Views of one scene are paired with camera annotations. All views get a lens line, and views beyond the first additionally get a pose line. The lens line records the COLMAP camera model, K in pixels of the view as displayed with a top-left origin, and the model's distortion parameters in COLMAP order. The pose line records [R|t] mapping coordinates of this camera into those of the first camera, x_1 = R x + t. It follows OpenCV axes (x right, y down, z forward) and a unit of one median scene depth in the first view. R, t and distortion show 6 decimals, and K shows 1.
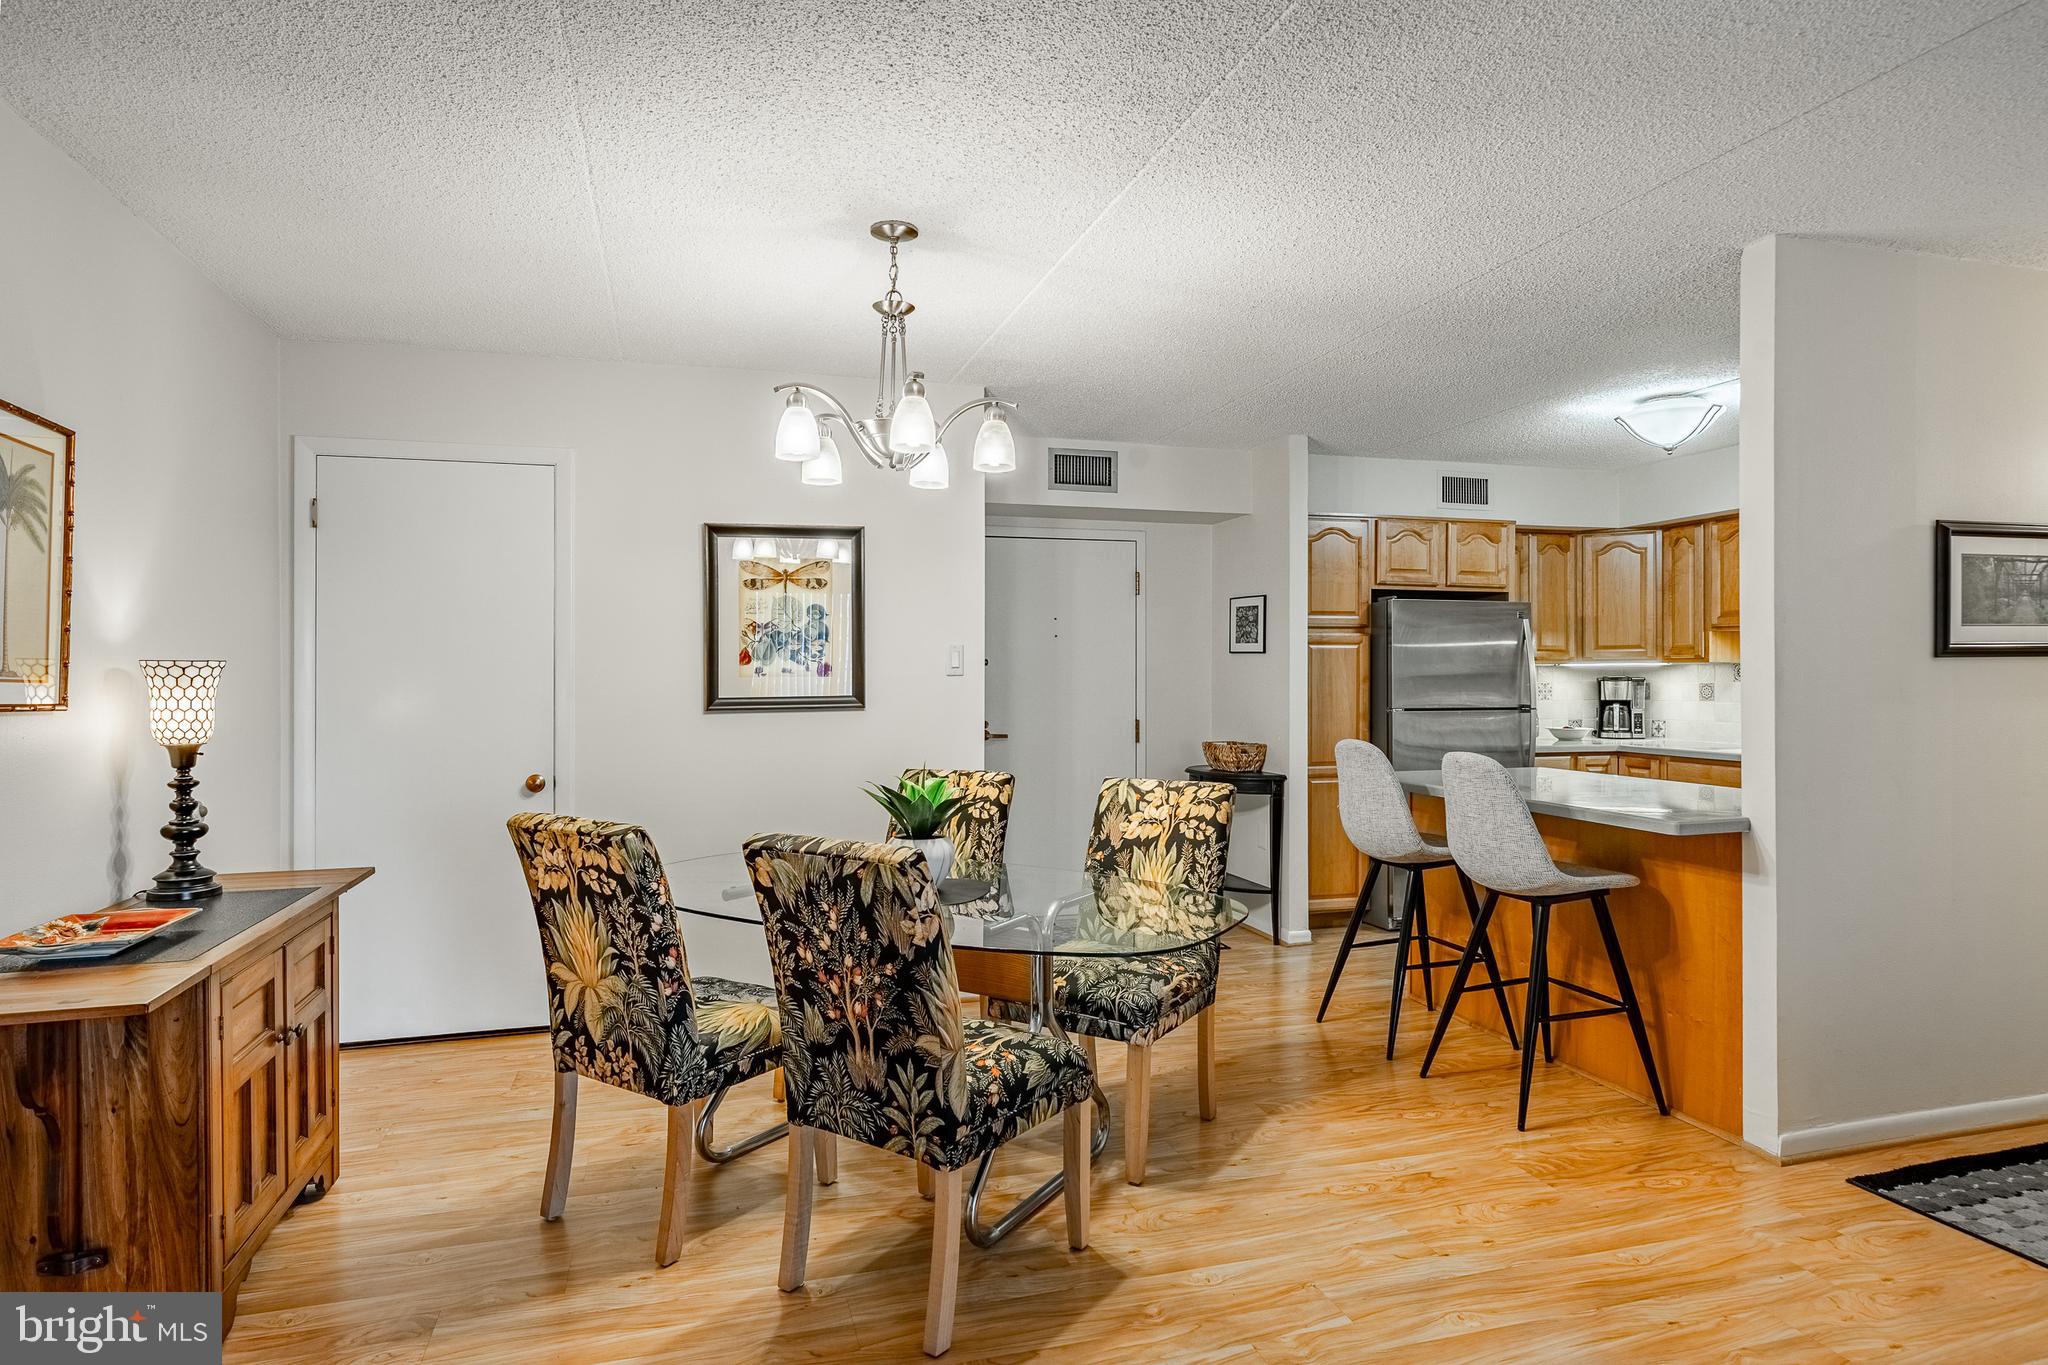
lens RADIAL K [[1152.0, 0, 1012.2], [0, 1152.0, 658.6], [0, 0, 1]] dist [0.001767, -0.000090]
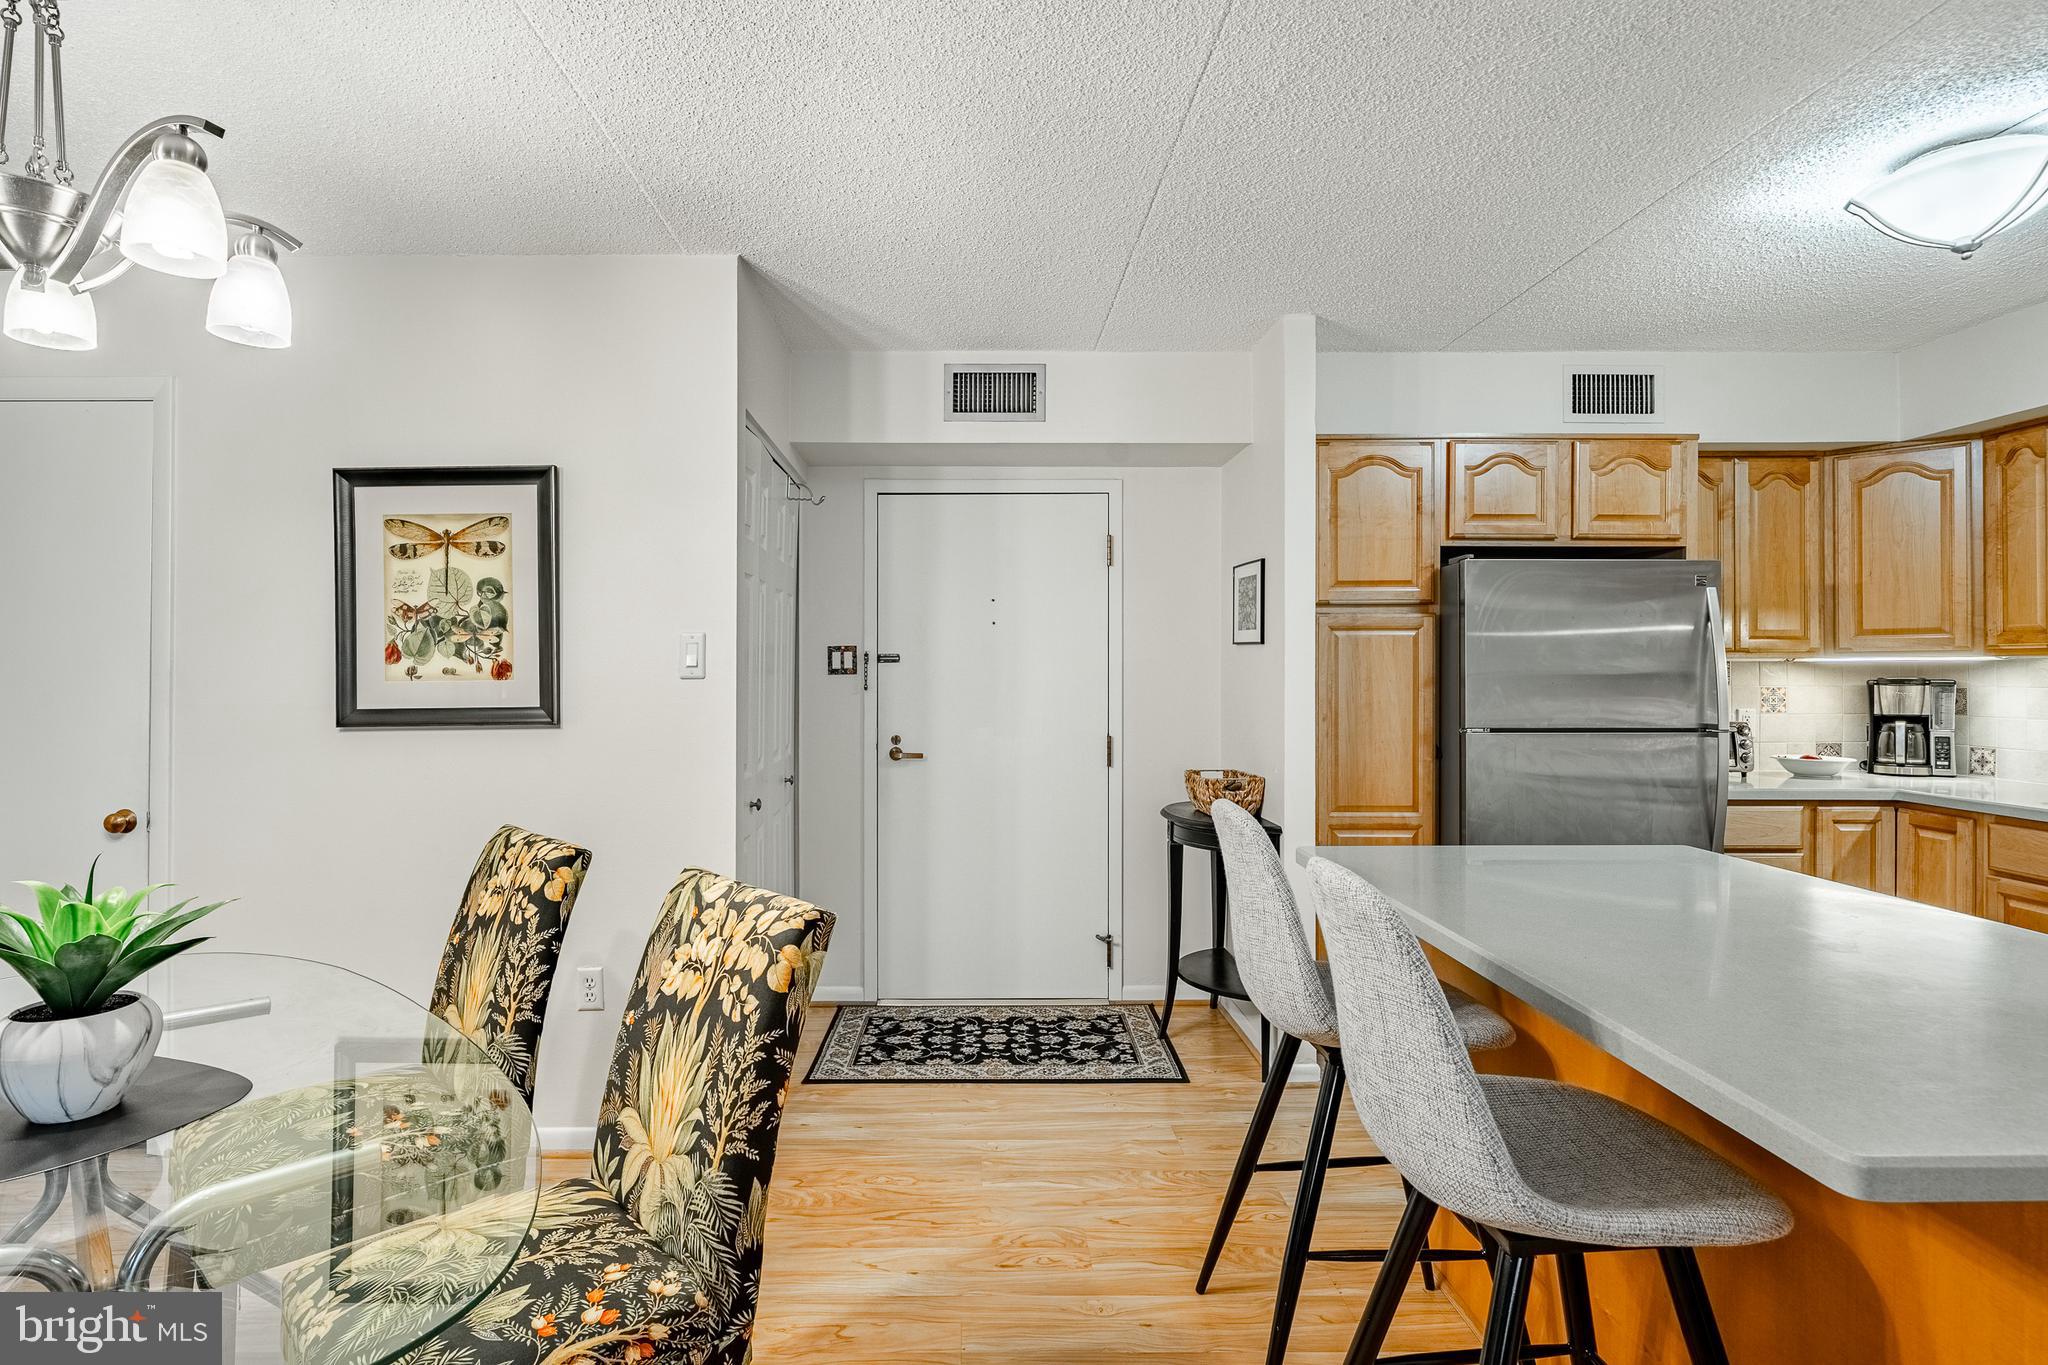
lens RADIAL K [[1062.5, 0, 971.5], [0, 1062.5, 653.3], [0, 0, 1]] dist [-0.001954, 0.000543]
pose [[0.961479, -0.003748, -0.274852, 0.332159], [0.003617, 0.999993, -0.000982, 0.001033], [0.274854, -0.000050, 0.961486, 0.511475]]
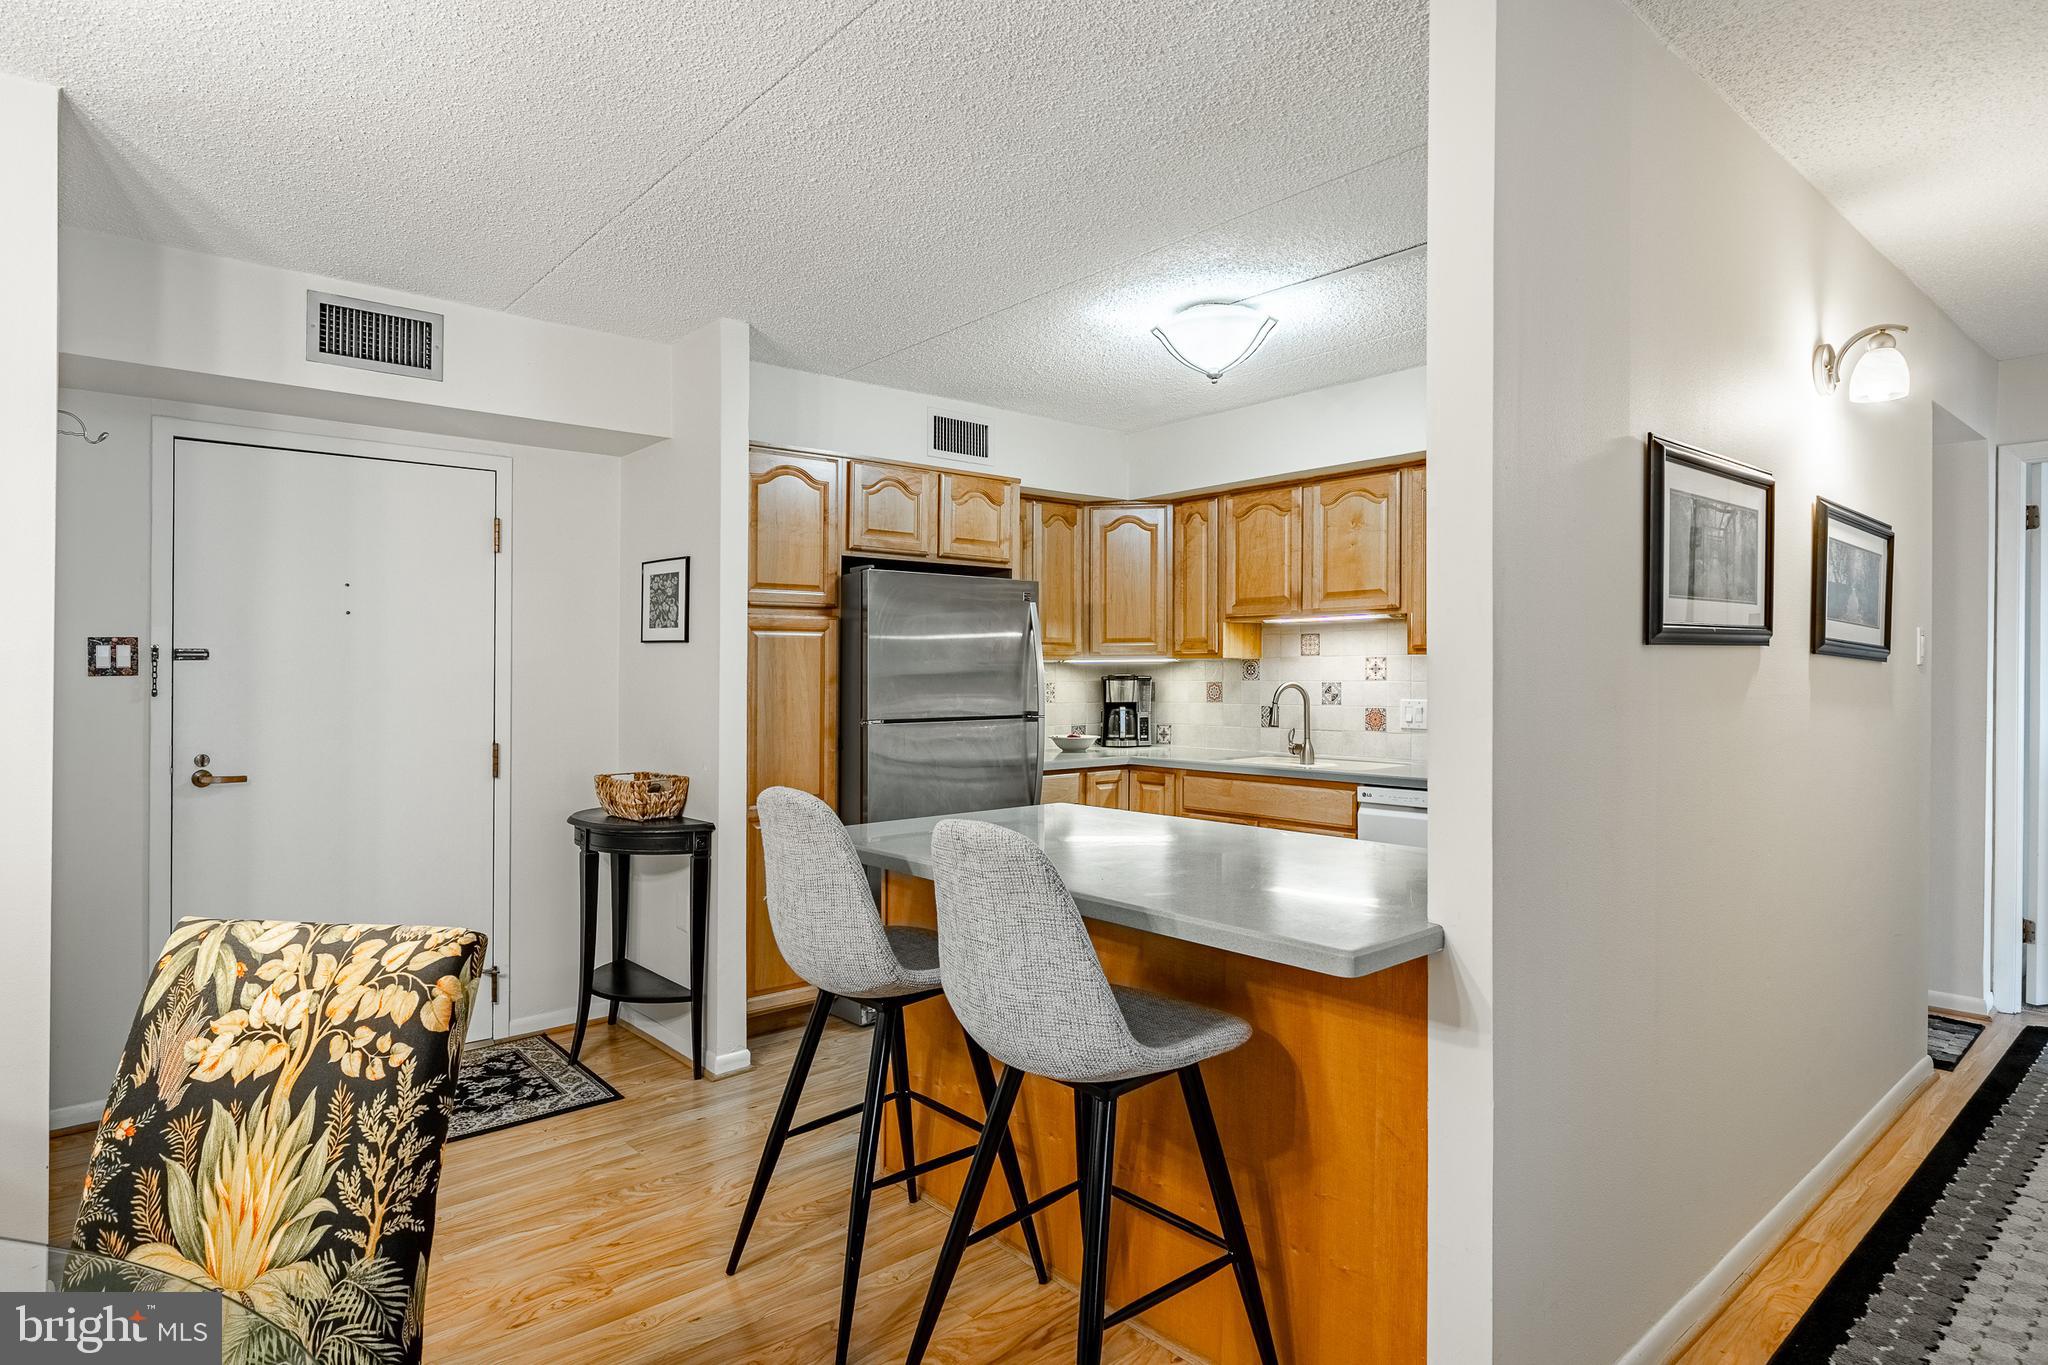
lens RADIAL K [[1121.5, 0, 1011.7], [0, 1121.5, 660.2], [0, 0, 1]] dist [-0.005459, 0.000124]
pose [[0.910095, 0.002305, 0.414393, 0.176040], [-0.003069, 0.999995, 0.001177, 0.006521], [-0.414388, -0.002343, 0.910097, 0.471431]]
